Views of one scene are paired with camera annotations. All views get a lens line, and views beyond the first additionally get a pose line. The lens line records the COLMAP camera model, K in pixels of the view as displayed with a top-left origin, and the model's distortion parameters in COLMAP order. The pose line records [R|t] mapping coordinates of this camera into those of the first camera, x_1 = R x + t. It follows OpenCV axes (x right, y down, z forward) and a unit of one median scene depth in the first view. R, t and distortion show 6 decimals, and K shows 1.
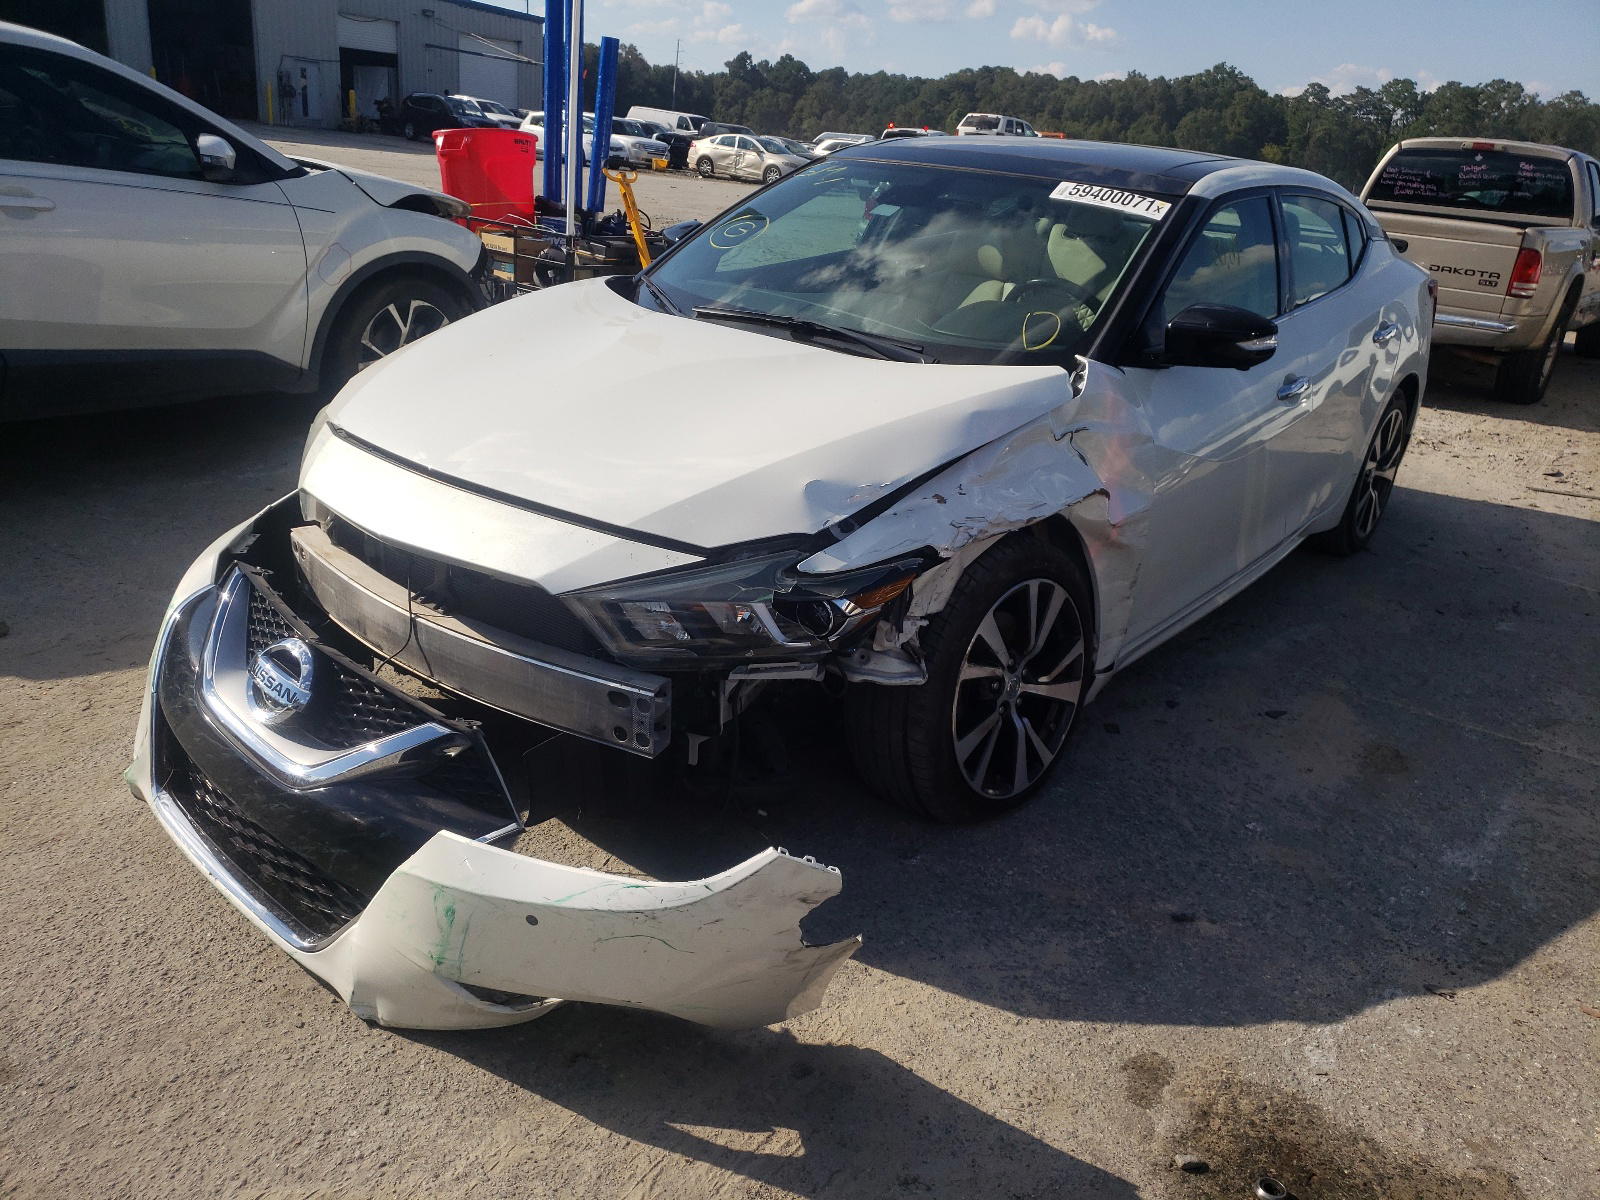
lens RADIAL K [[1203.4, 0, 800.0], [0, 1203.4, 600.0], [0, 0, 1]] dist [0.068606, -0.244501]
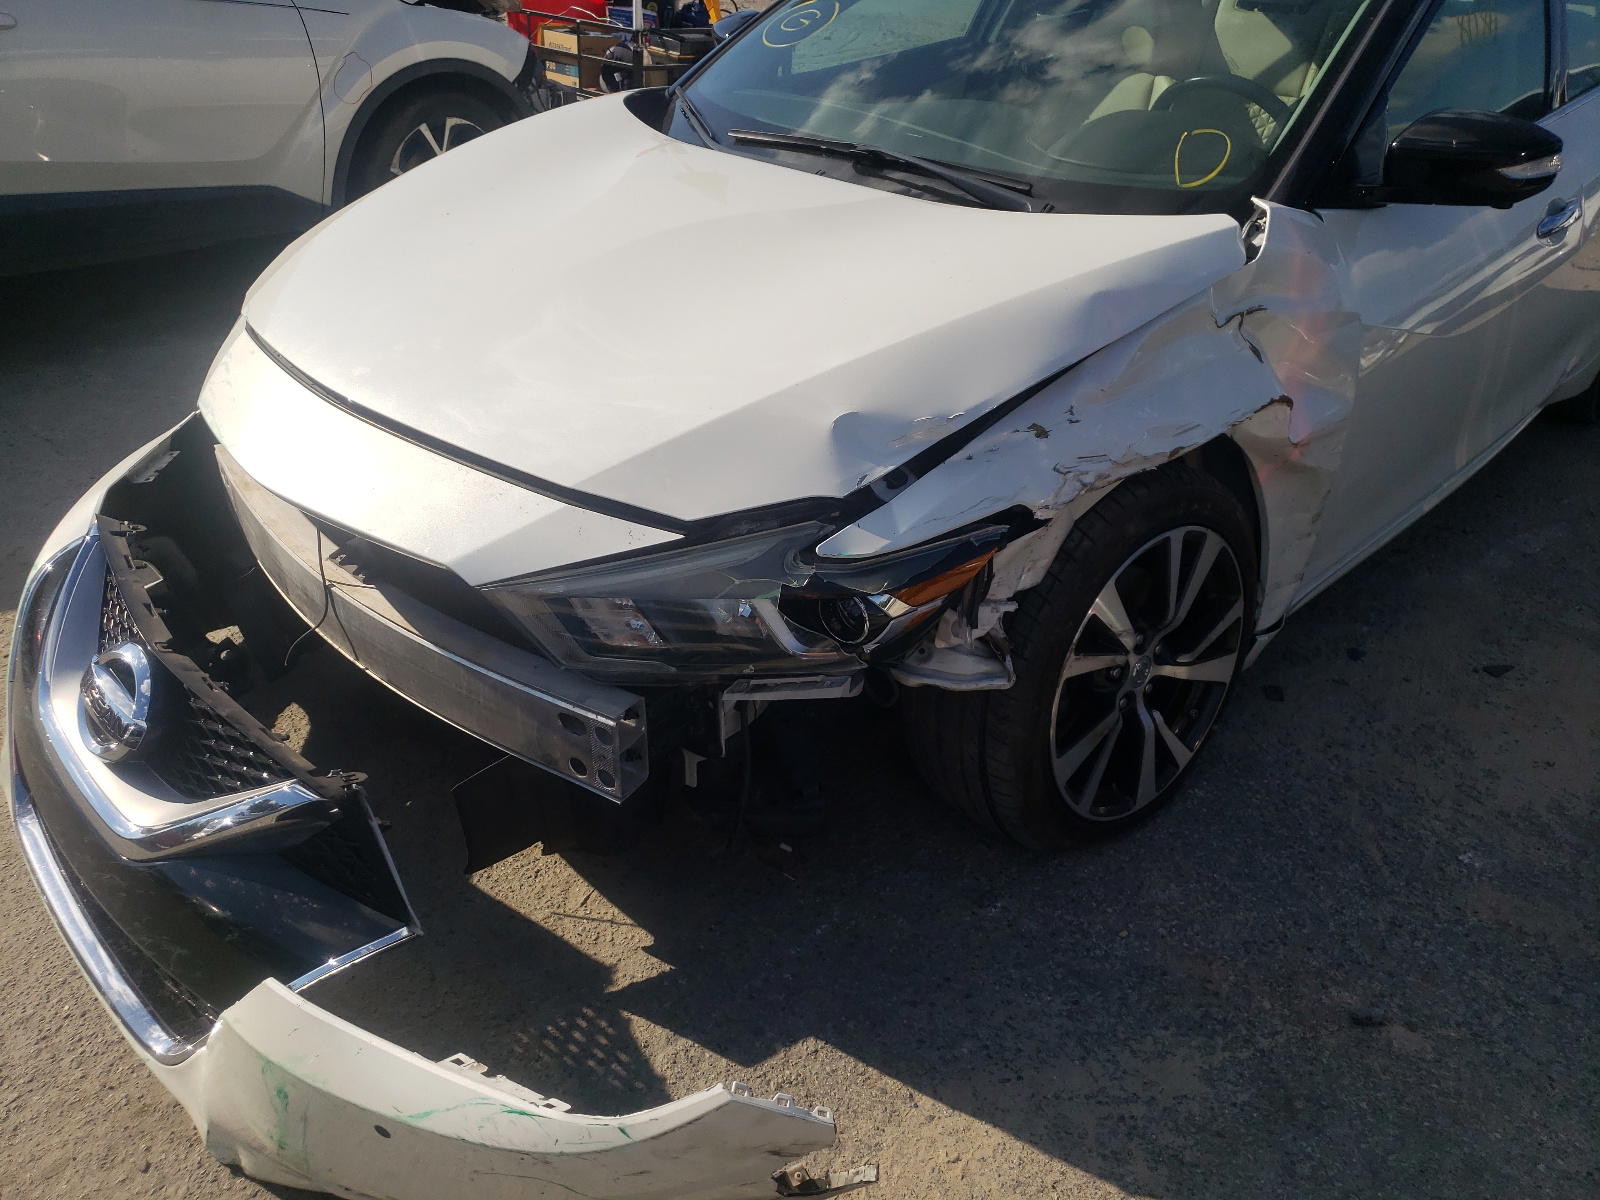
lens RADIAL K [[1234.9, 0, 769.2], [0, 1234.9, 595.8], [0, 0, 1]] dist [-0.043285, 0.062678]
pose [[0.991912, 0.015941, -0.125919, 0.051449], [0.002954, 0.988913, 0.148467, -0.091075], [0.126889, -0.147638, 0.980868, 0.272243]]
